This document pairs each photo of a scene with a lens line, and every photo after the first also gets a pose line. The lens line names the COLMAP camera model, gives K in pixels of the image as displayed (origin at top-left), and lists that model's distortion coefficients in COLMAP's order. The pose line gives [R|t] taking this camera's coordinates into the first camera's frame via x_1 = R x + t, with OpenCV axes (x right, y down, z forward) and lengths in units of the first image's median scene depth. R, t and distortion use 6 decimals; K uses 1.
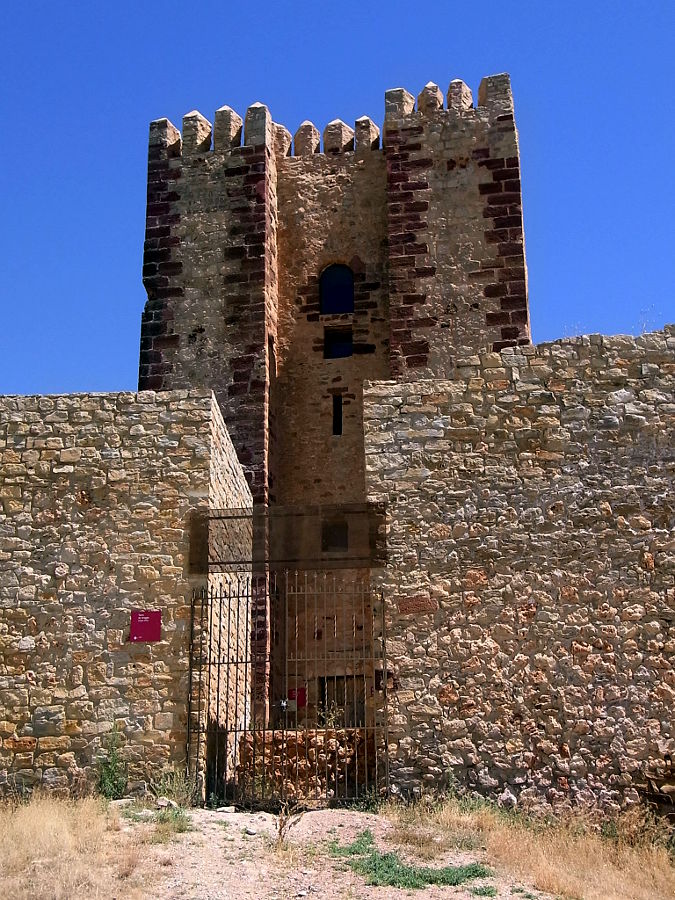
lens RADIAL K [[1219.5, 0, 293.5], [0, 1219.5, 449.0], [0, 0, 1]] dist [0.051105, 0.007029]
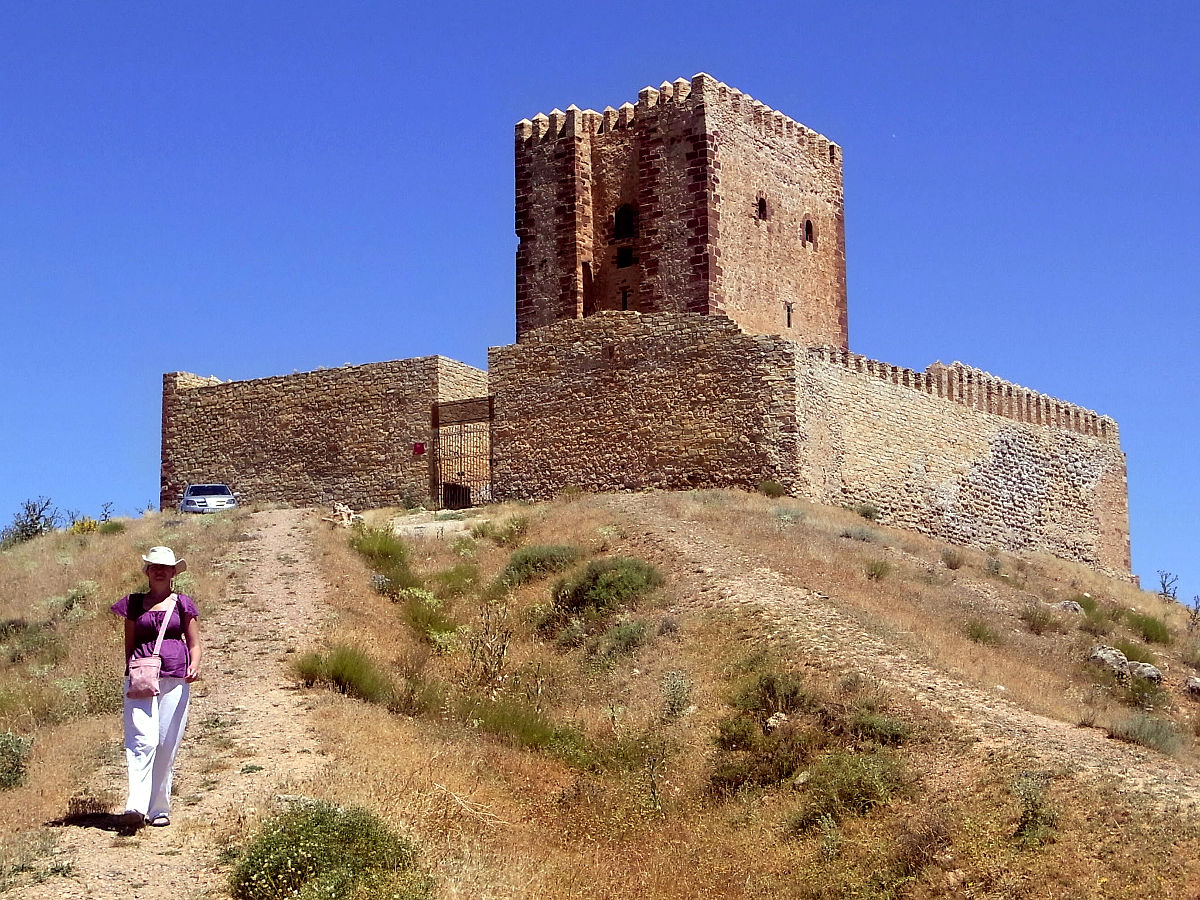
lens RADIAL K [[2126.8, 0, 600.0], [0, 2126.8, 450.0], [0, 0, 1]] dist [0.131896, -0.064019]
pose [[0.912986, -0.073368, -0.401341, 2.048890], [0.143388, 0.978646, 0.147279, -0.468714], [0.381965, -0.192011, 0.904010, -2.982423]]
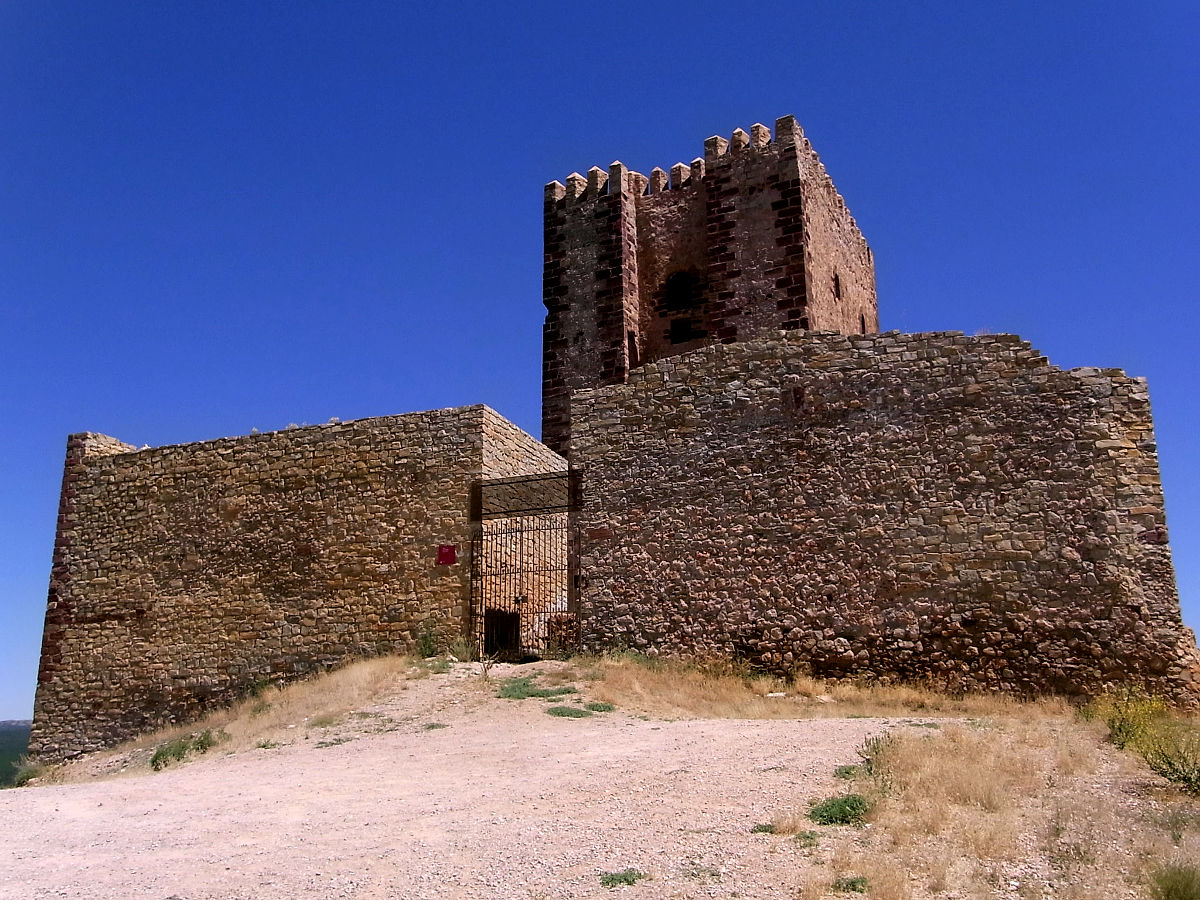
lens RADIAL K [[1034.5, 0, 593.3], [0, 1034.5, 436.0], [0, 0, 1]] dist [-0.086861, 0.330213]
pose [[0.960855, -0.080359, -0.265143, 0.429362], [0.094614, 0.994652, 0.041414, -0.050175], [0.260397, -0.064879, 0.963319, -0.260866]]
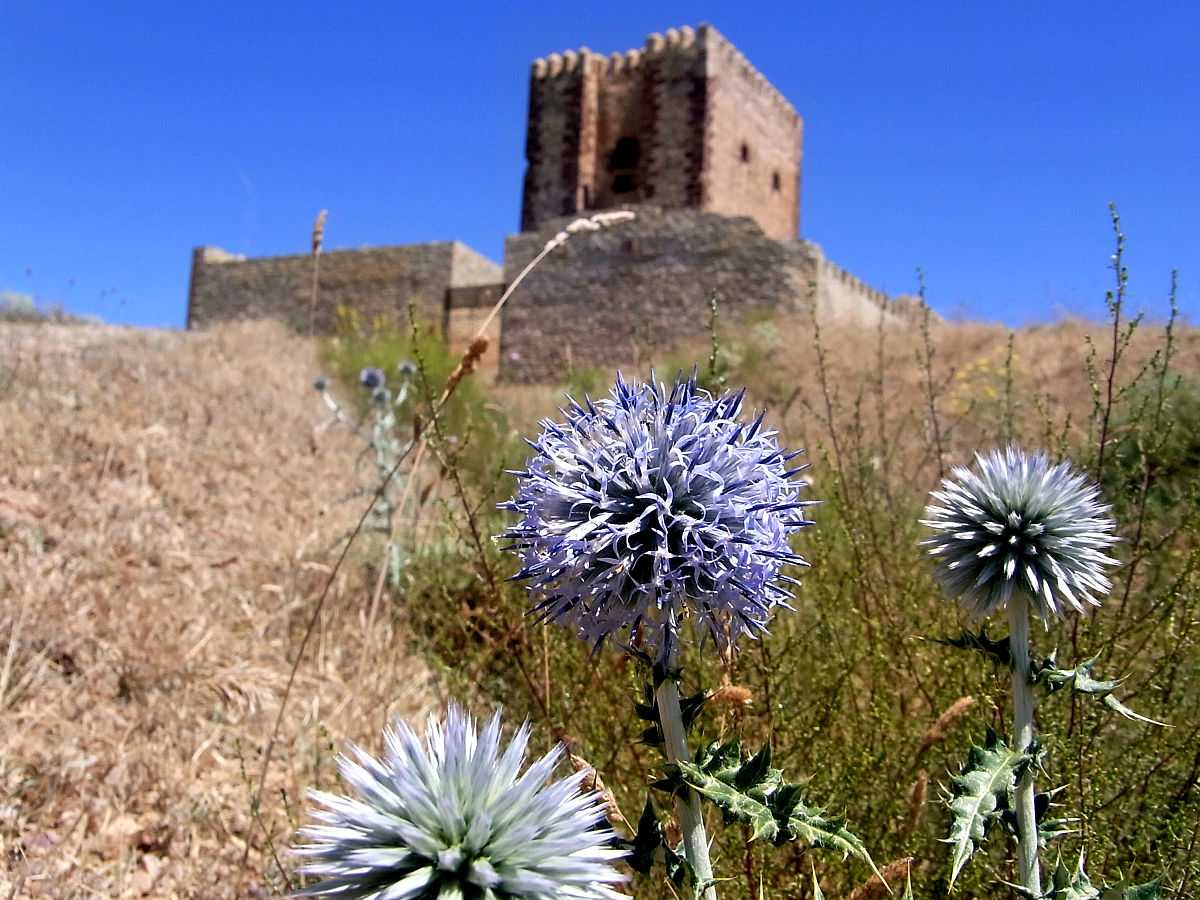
lens RADIAL K [[1231.1, 0, 605.0], [0, 1231.1, 427.8], [0, 0, 1]] dist [-0.060167, 0.000370]
pose [[0.943941, 0.008528, -0.330003, 1.132432], [0.055355, 0.981423, 0.183700, -0.122599], [0.325439, -0.191669, 0.925933, -1.441931]]
